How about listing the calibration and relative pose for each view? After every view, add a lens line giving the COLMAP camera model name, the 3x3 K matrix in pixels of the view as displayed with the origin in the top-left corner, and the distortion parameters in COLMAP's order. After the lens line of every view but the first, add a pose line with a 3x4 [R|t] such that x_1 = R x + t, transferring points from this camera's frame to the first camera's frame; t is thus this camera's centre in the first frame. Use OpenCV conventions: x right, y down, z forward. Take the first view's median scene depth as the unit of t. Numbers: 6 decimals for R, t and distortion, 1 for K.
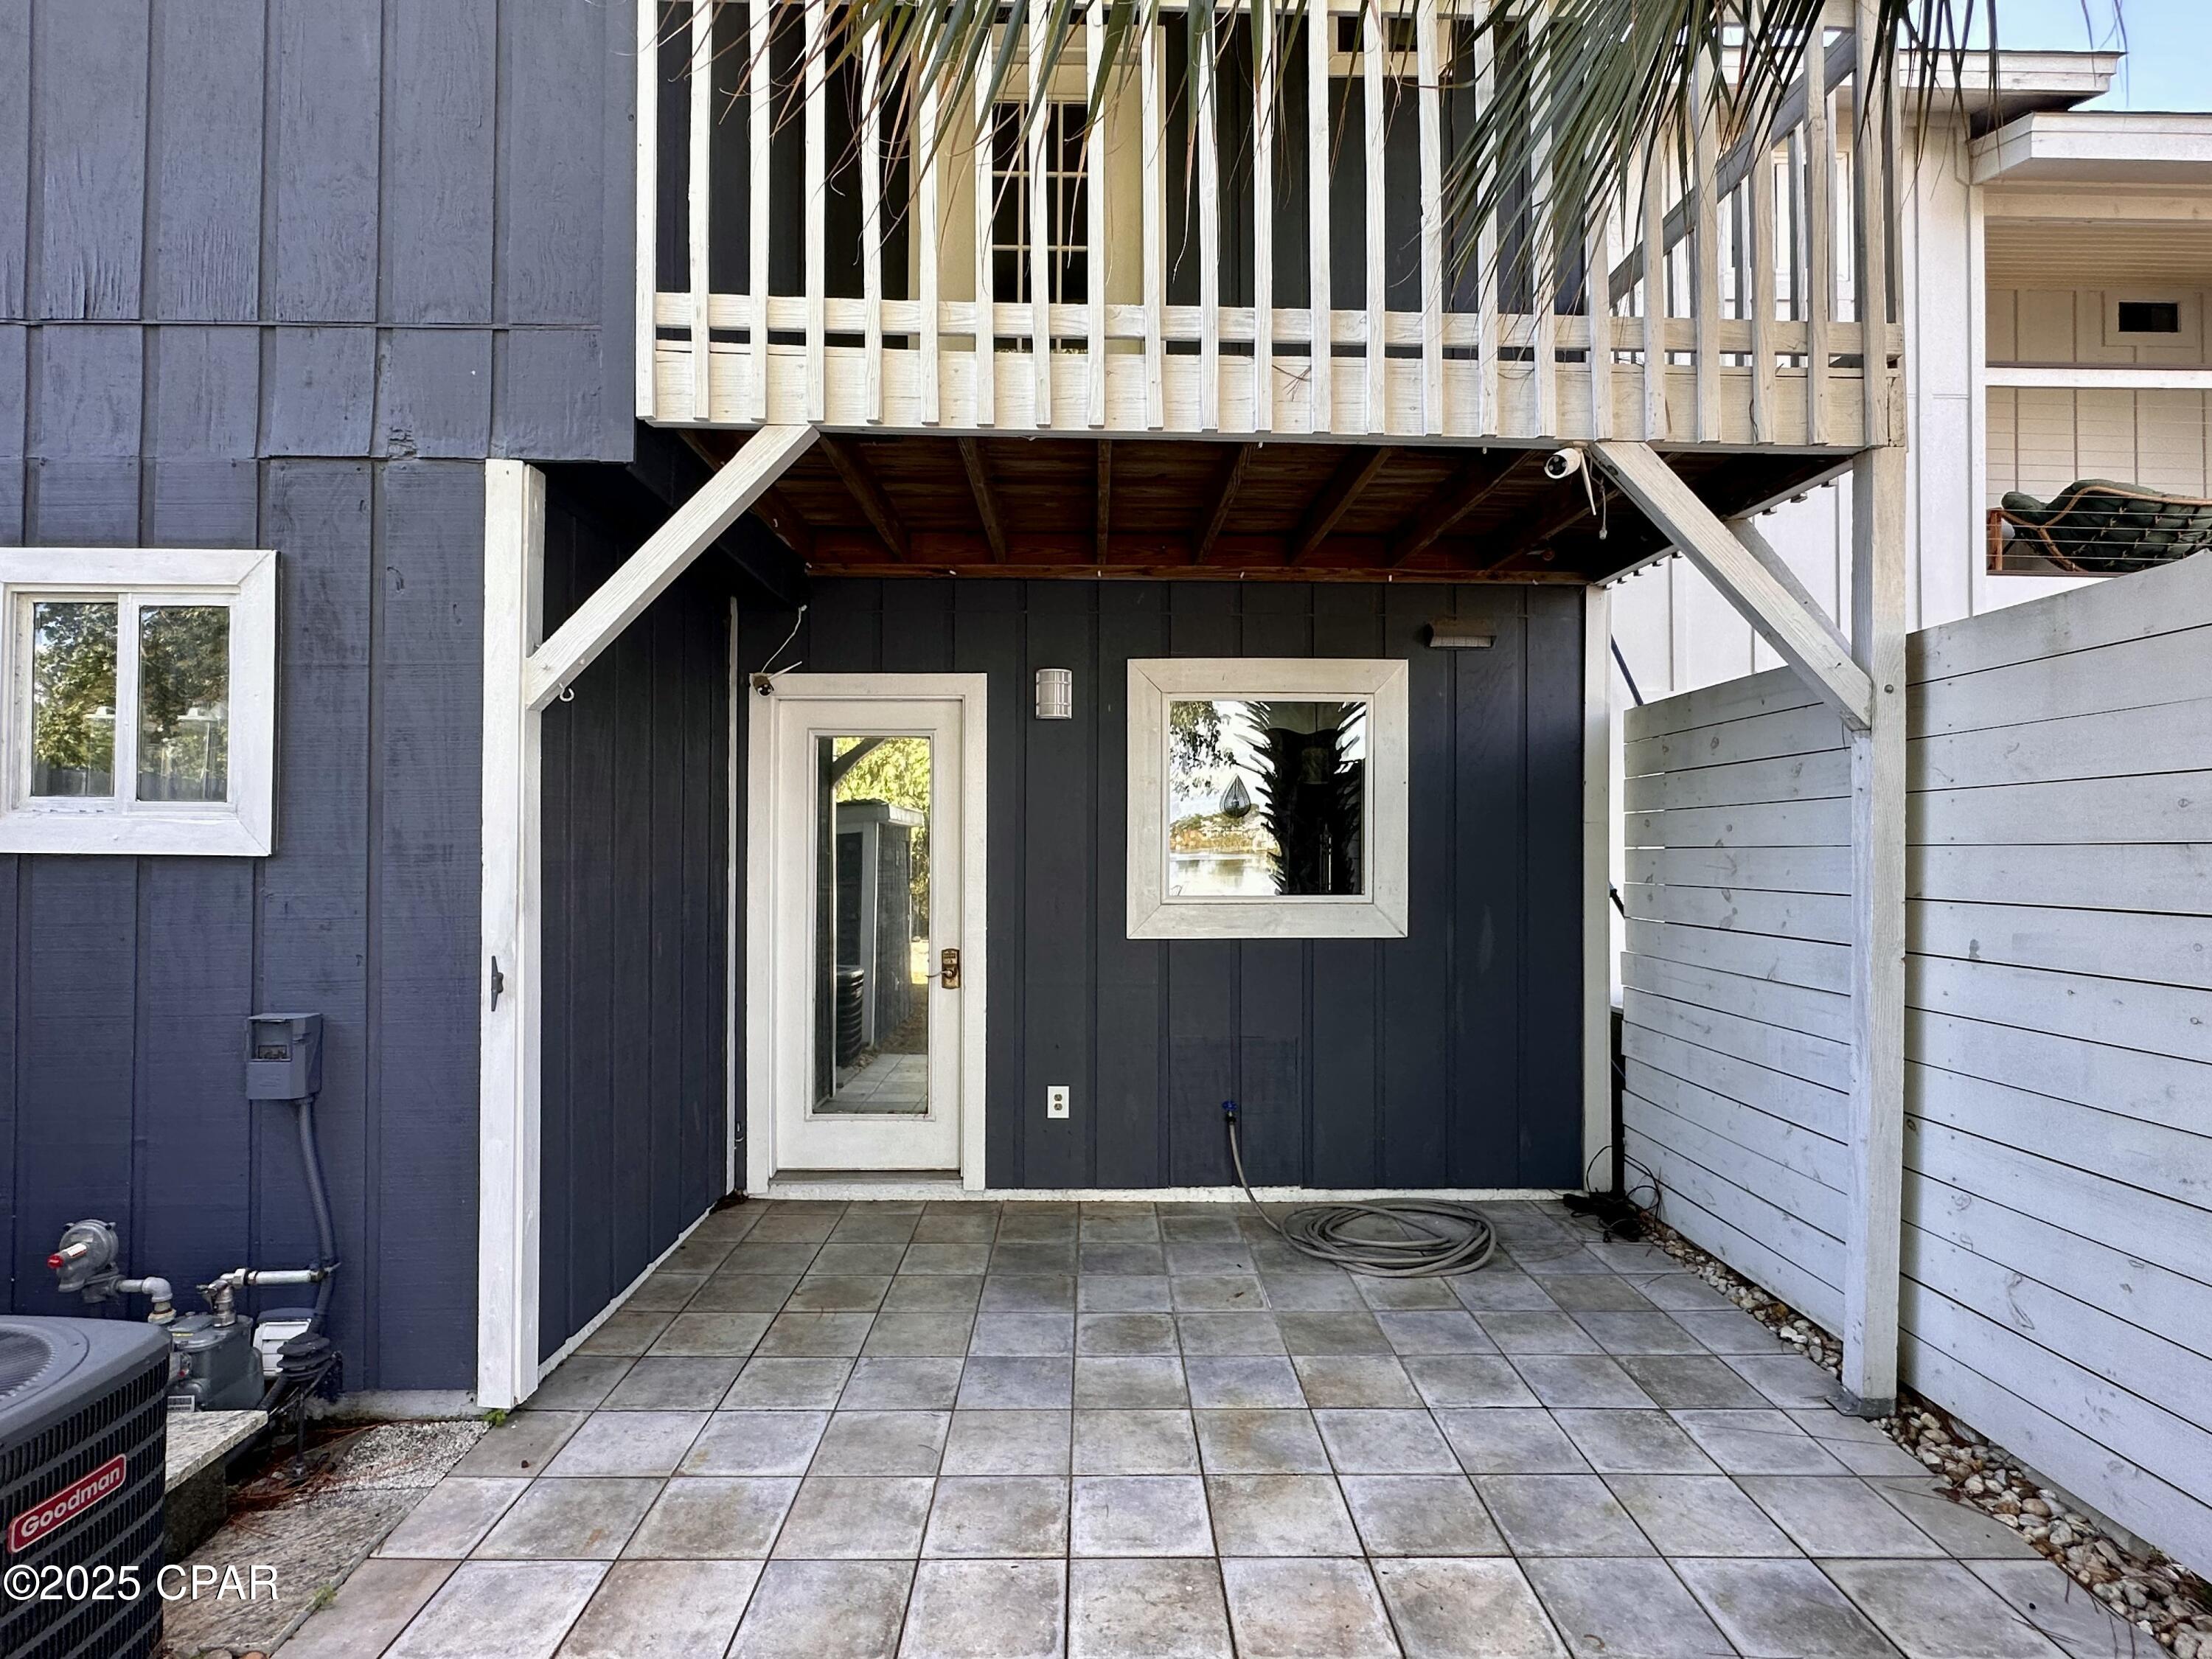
lens RADIAL K [[1158.3, 0, 1105.9], [0, 1158.3, 835.3], [0, 0, 1]] dist [-0.003875, -0.000108]
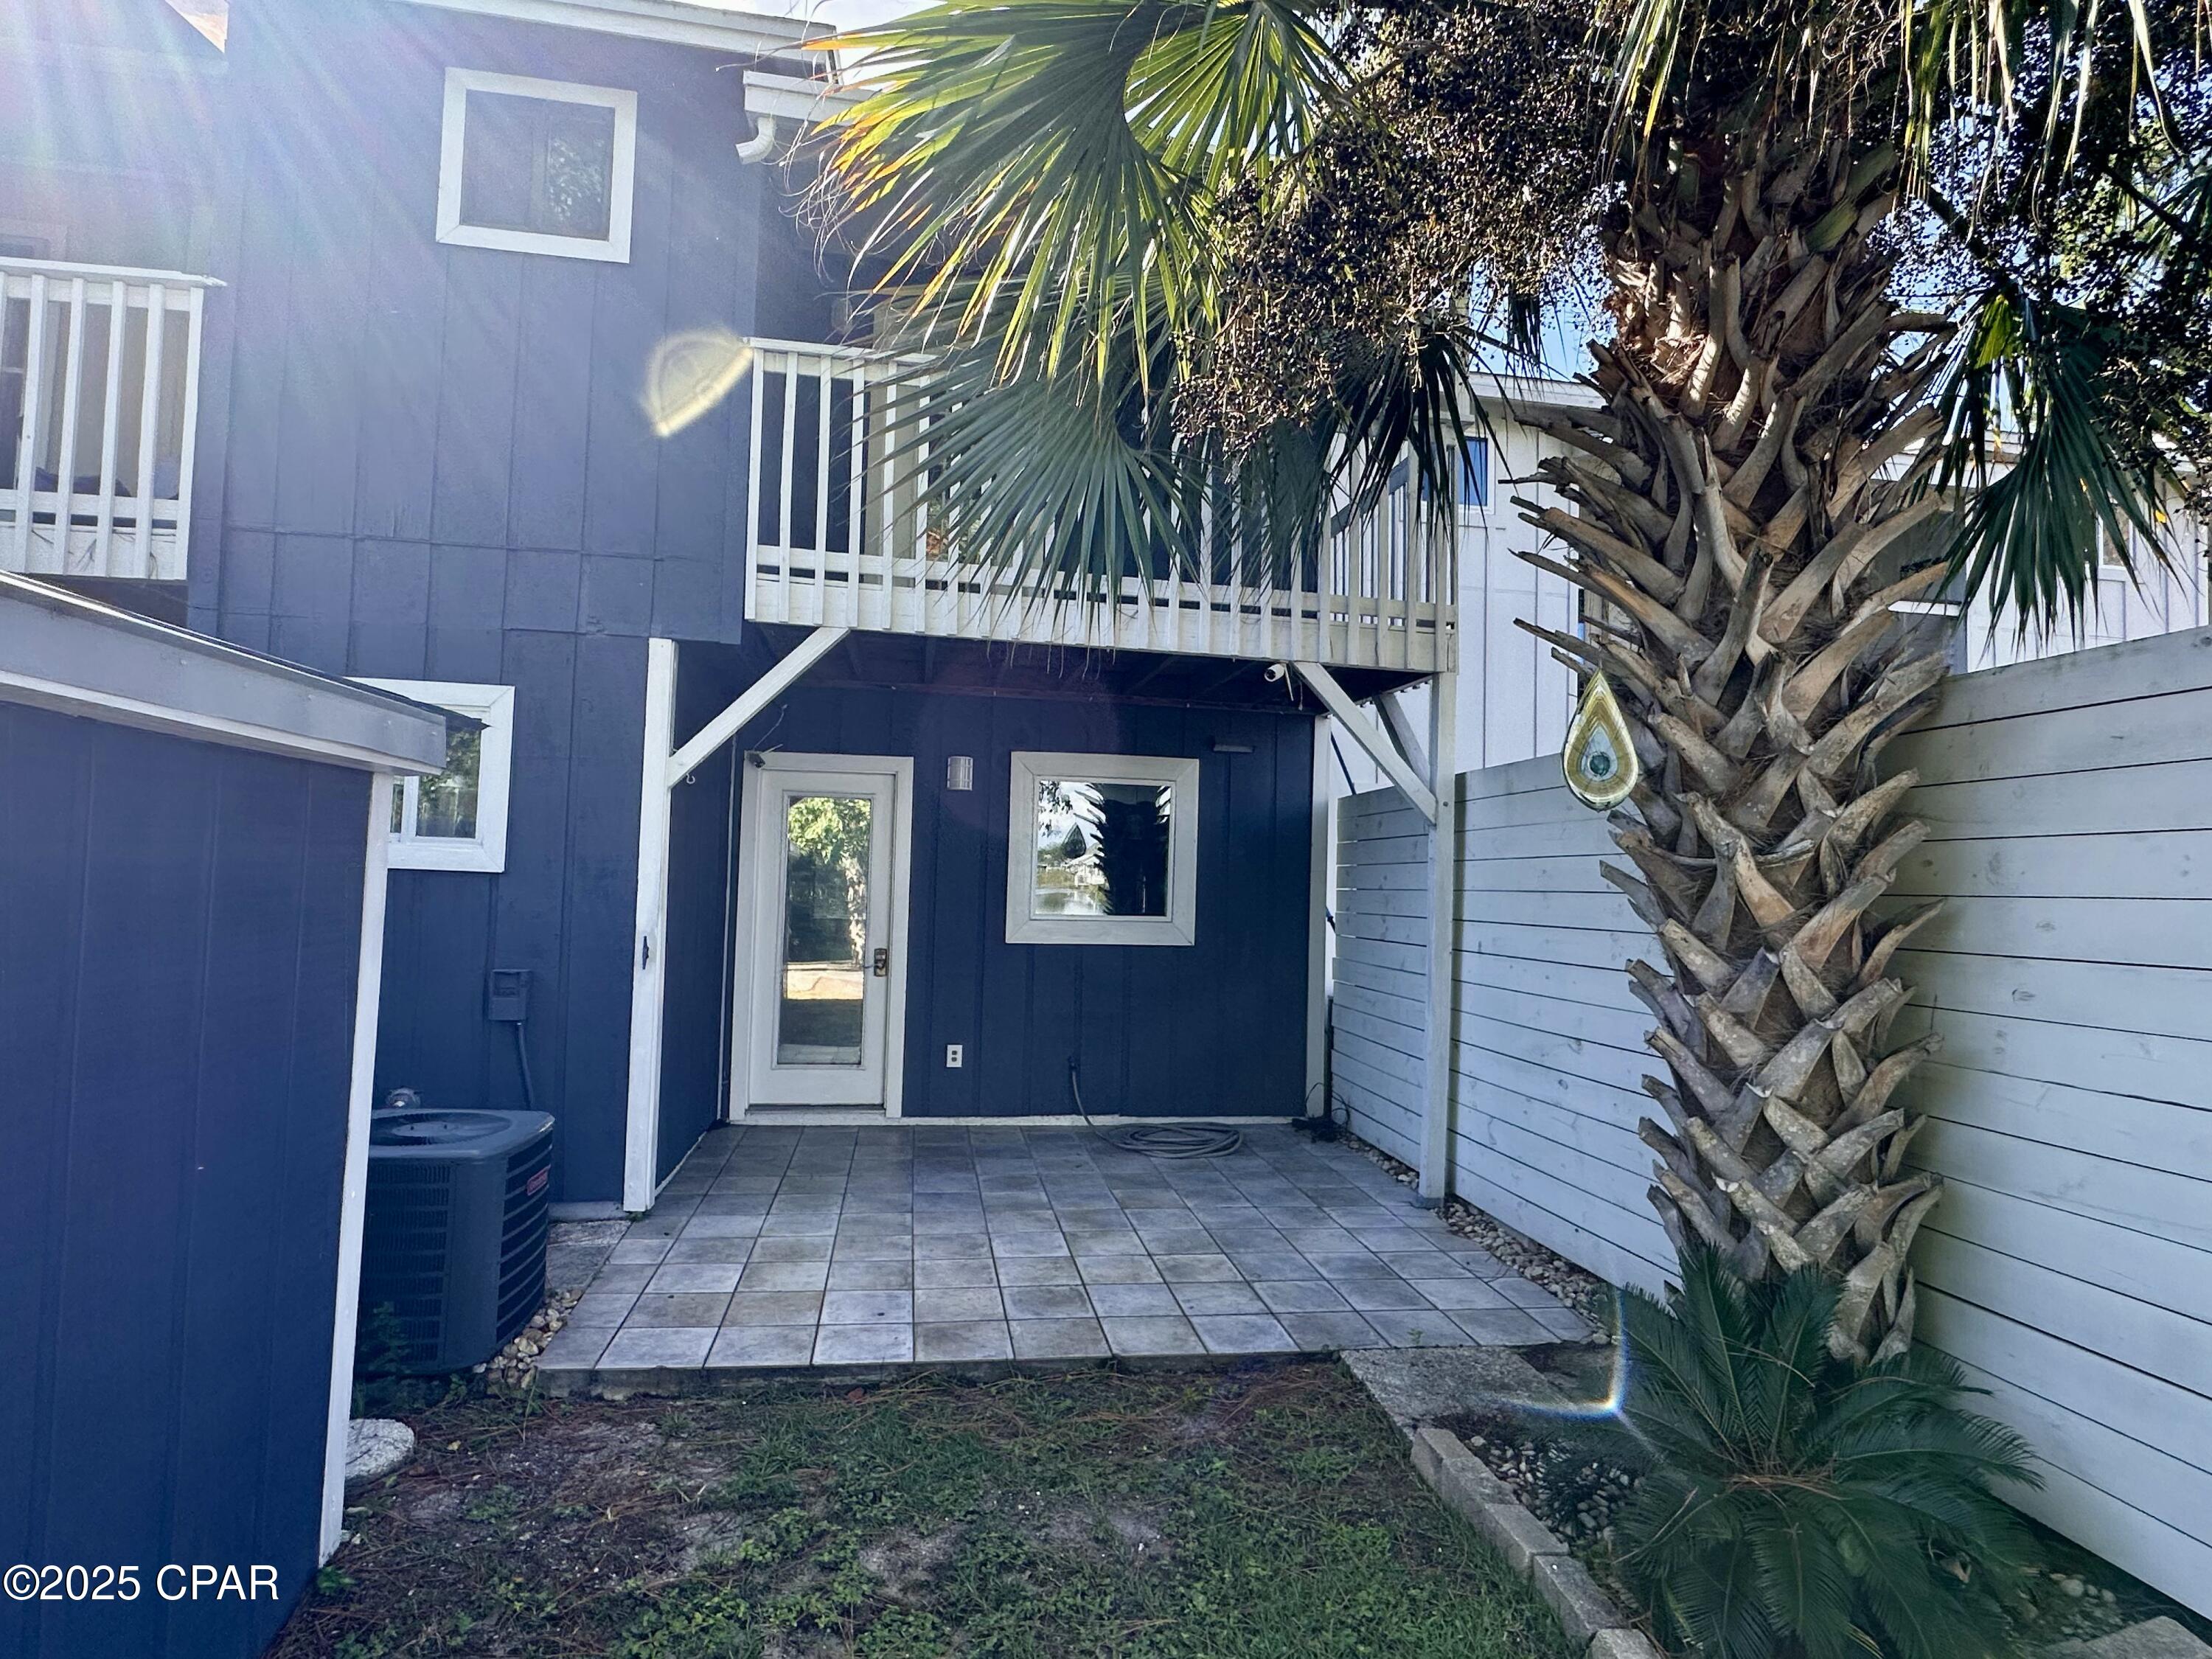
lens RADIAL K [[1158.3, 0, 1105.3], [0, 1158.3, 829.1], [0, 0, 1]] dist [-0.003875, -0.000108]
pose [[0.988570, 0.031628, 0.147406, -0.121363], [-0.026589, 0.998997, -0.036035, -0.006681], [-0.148398, 0.031704, 0.988419, -0.725159]]
